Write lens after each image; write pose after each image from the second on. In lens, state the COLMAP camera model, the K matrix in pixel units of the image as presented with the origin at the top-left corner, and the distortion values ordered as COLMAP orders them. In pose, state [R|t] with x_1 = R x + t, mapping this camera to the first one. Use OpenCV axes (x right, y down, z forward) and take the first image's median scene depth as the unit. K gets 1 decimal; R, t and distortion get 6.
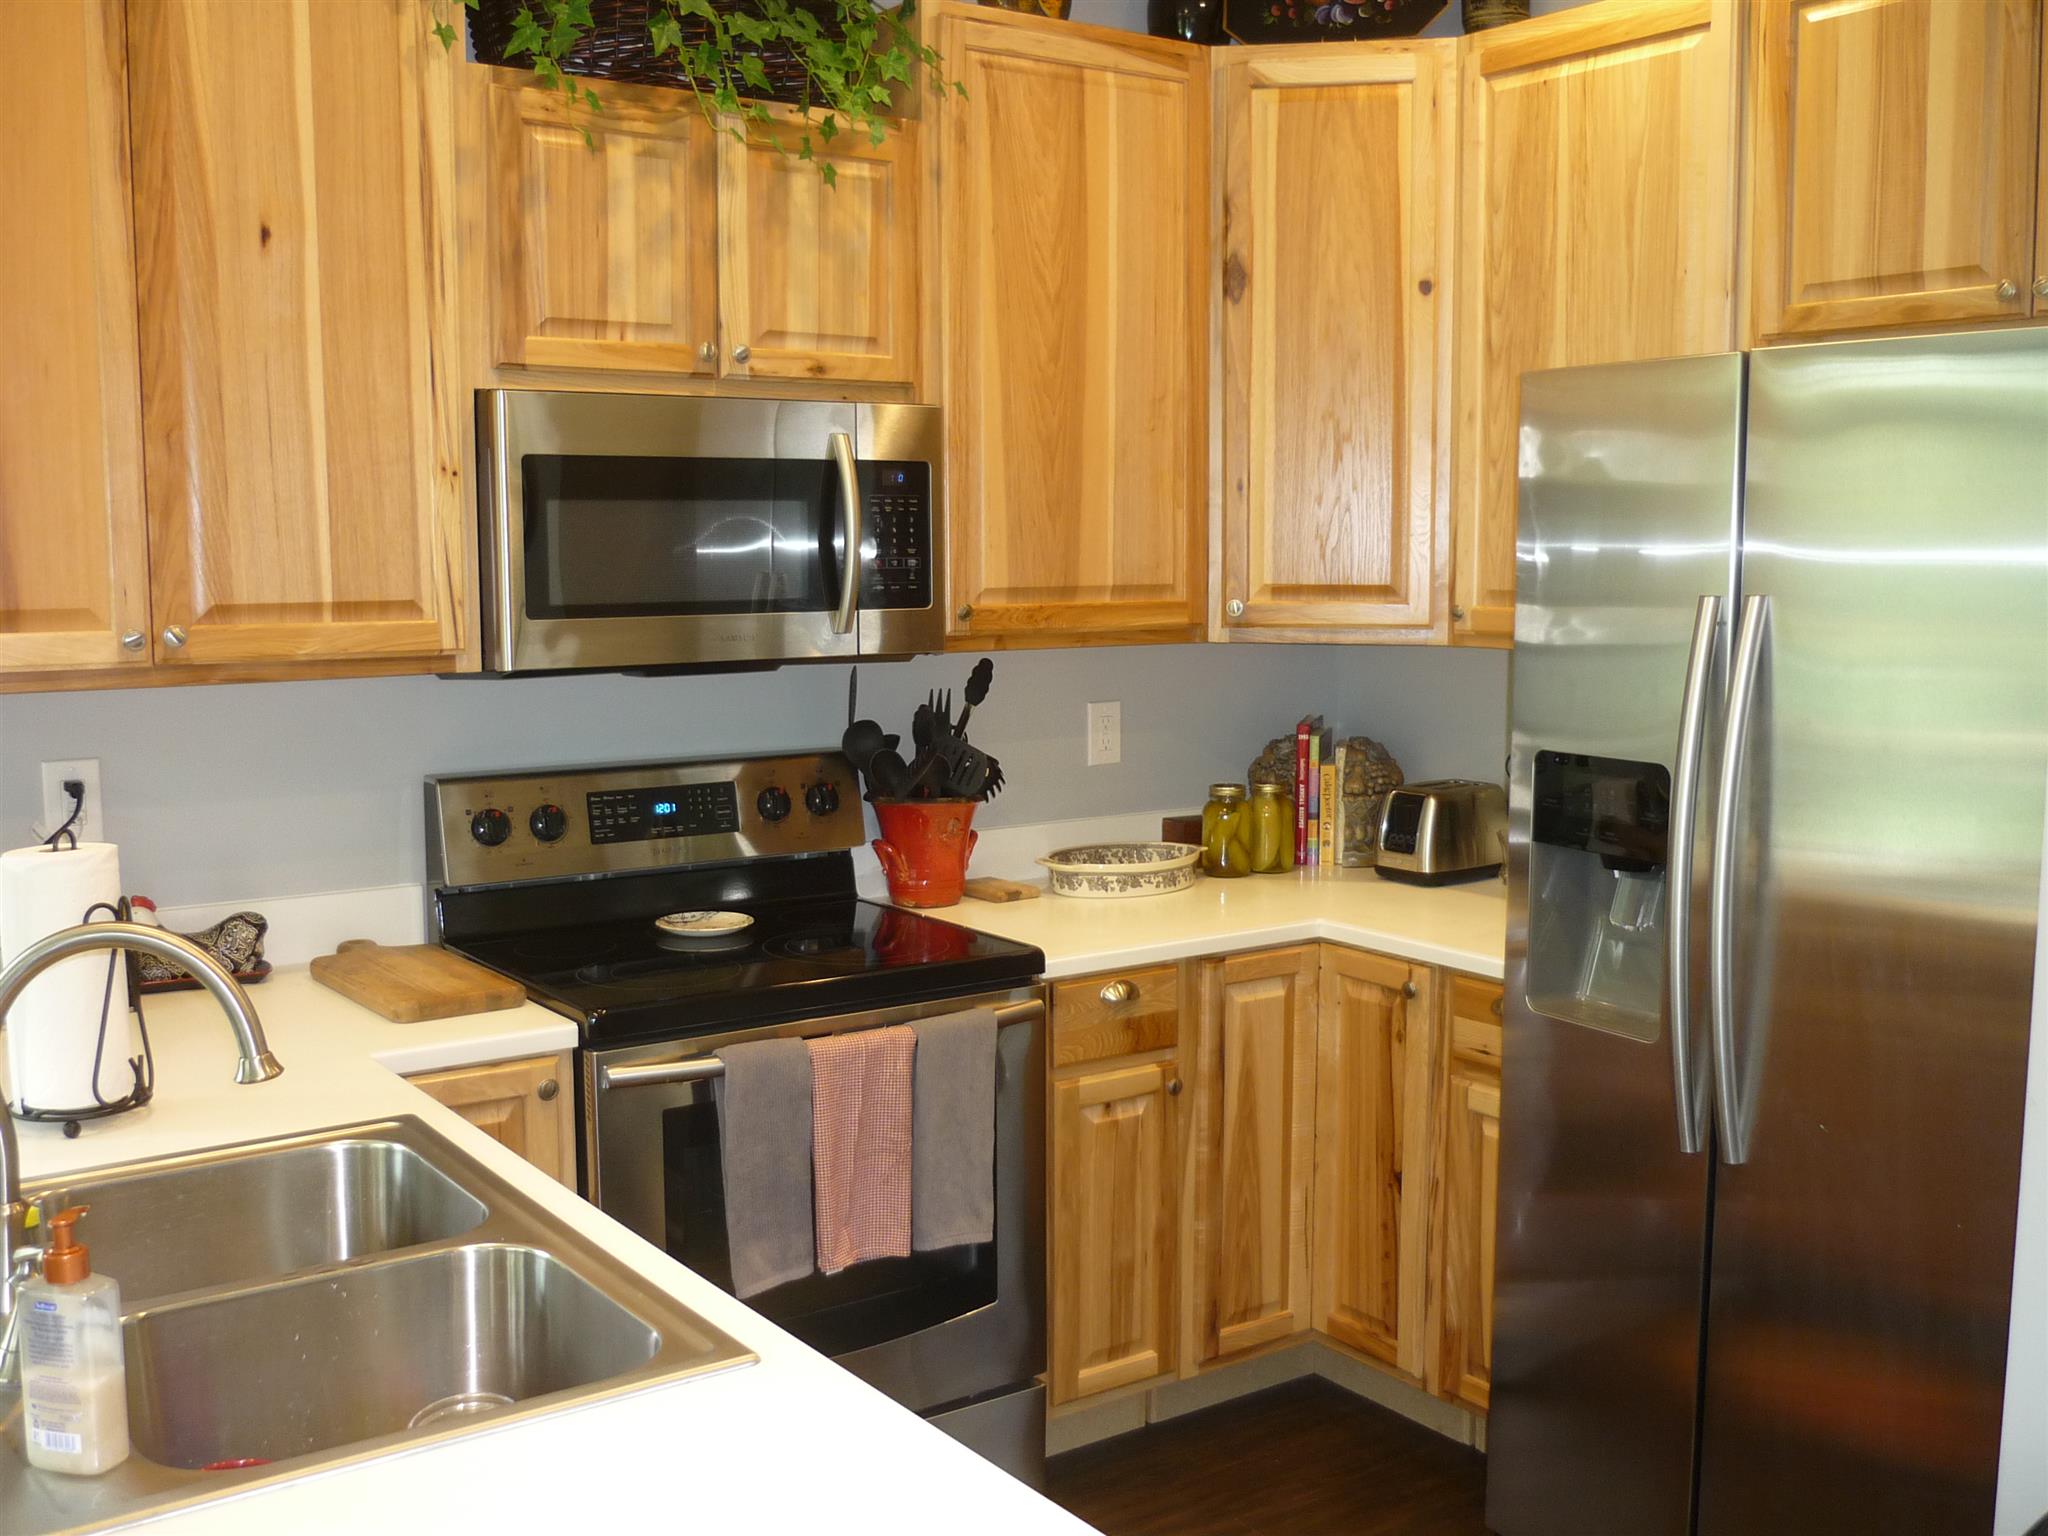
lens RADIAL K [[2035.4, 0, 1031.3], [0, 2035.4, 779.1], [0, 0, 1]] dist [-0.083124, 0.064787]
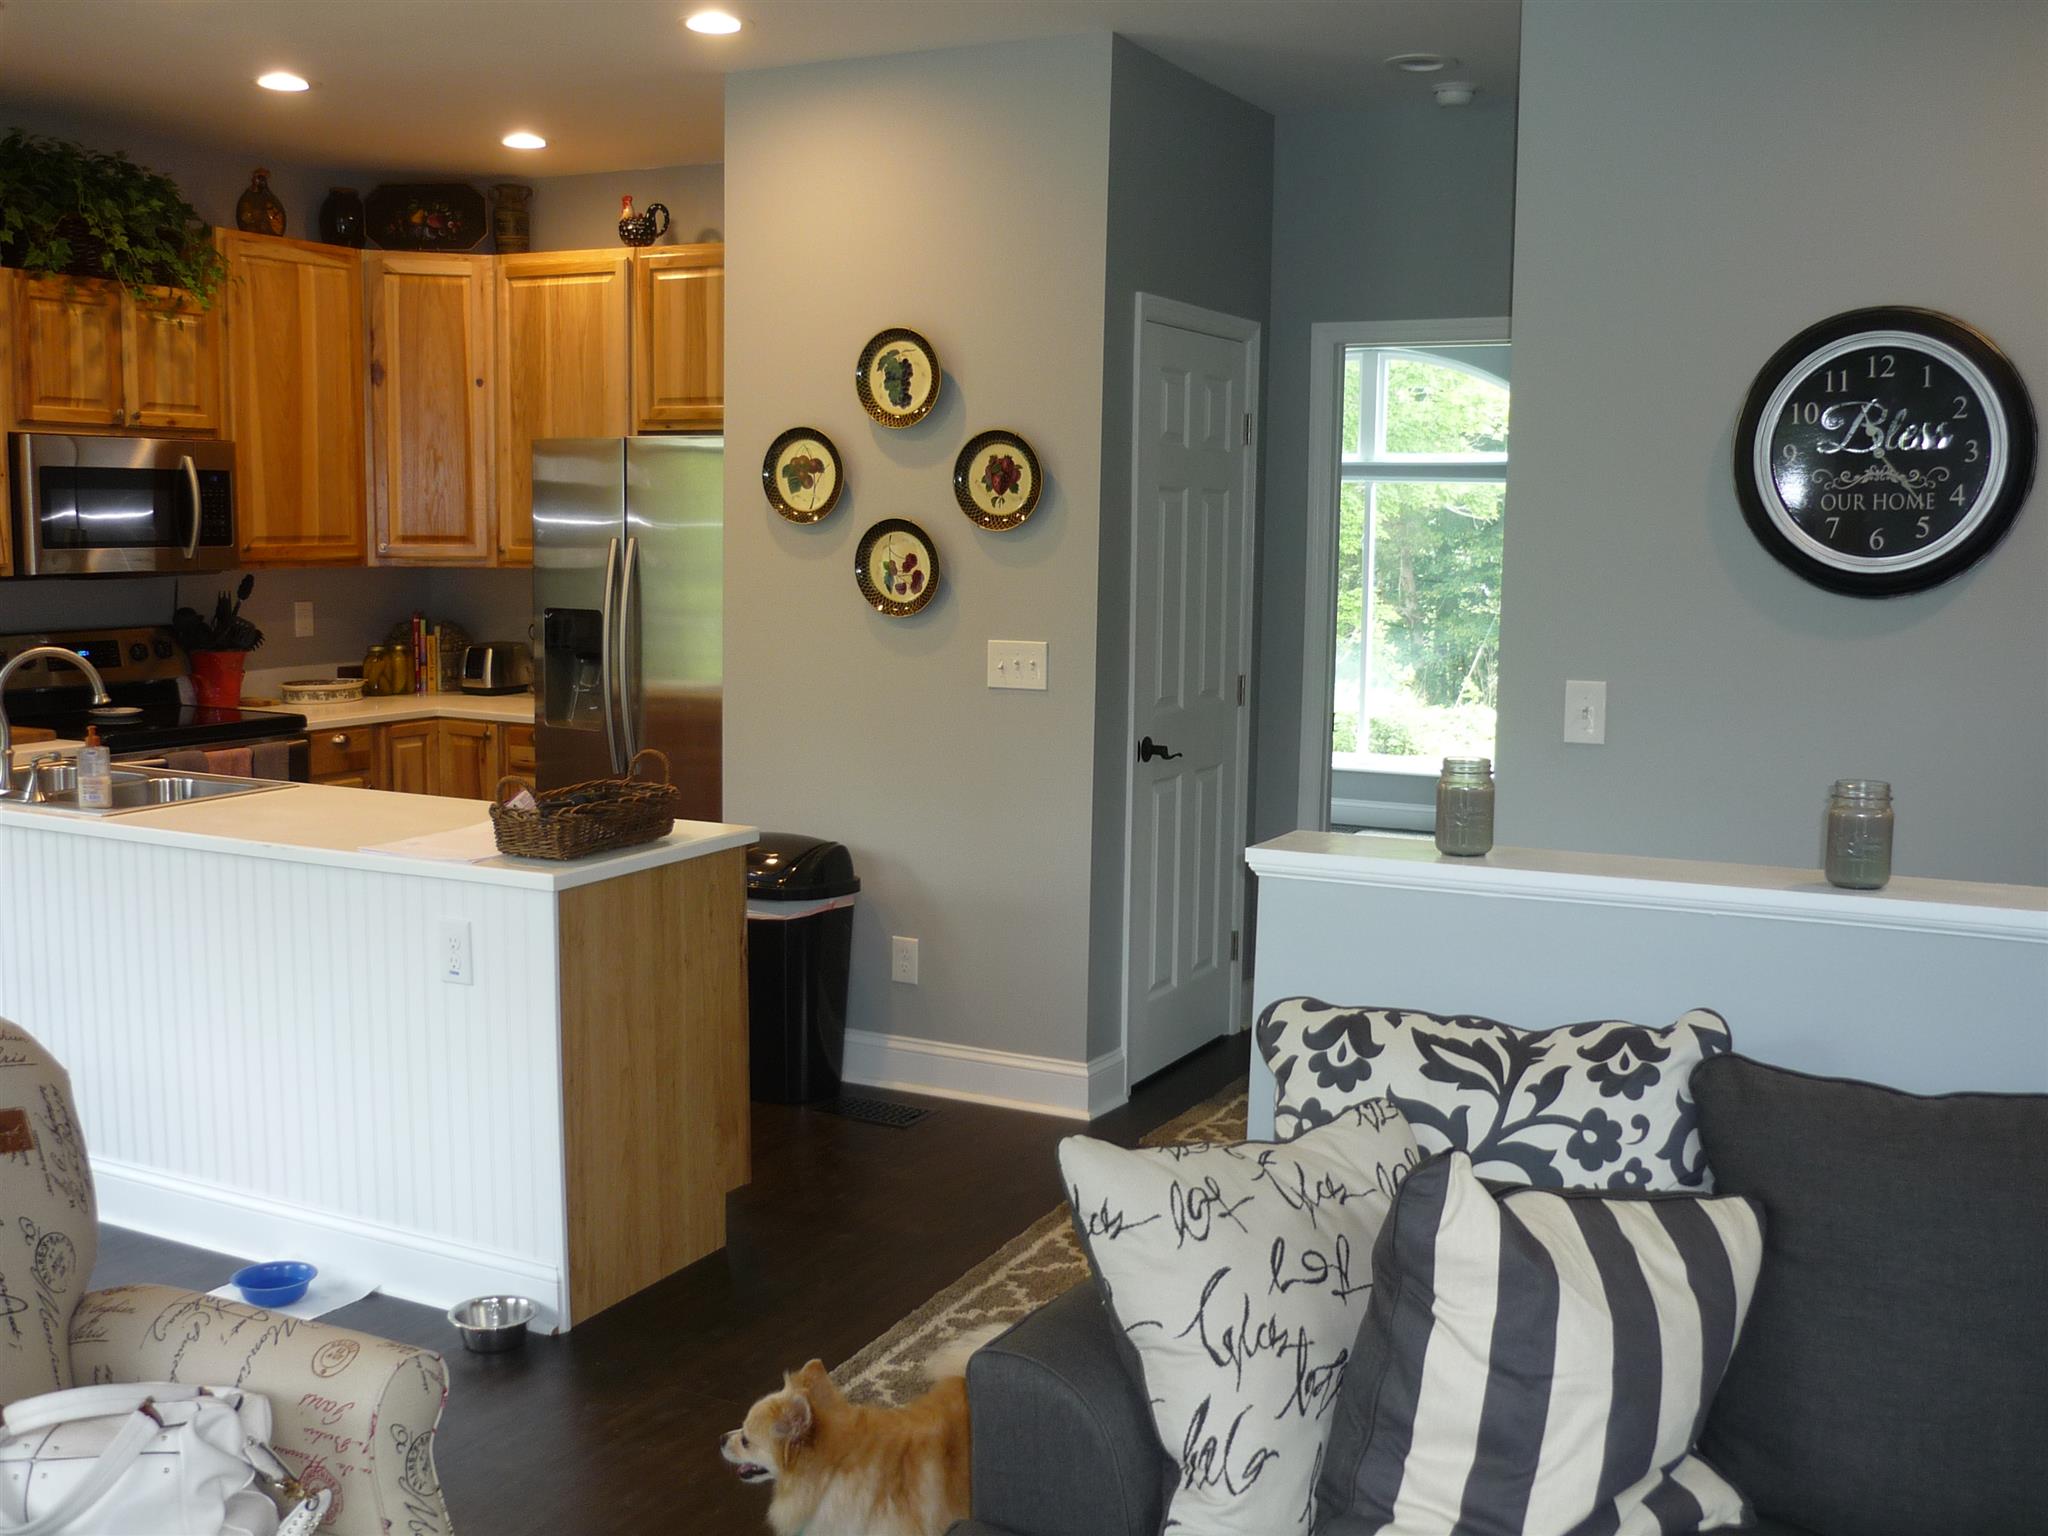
lens RADIAL K [[2035.4, 0, 1031.3], [0, 2035.4, 779.1], [0, 0, 1]] dist [-0.083124, 0.064787]
pose [[0.886418, -0.045212, 0.460672, -0.255156], [0.037202, 0.998957, 0.026458, 0.110337], [-0.461388, -0.006315, 0.887176, -1.006996]]
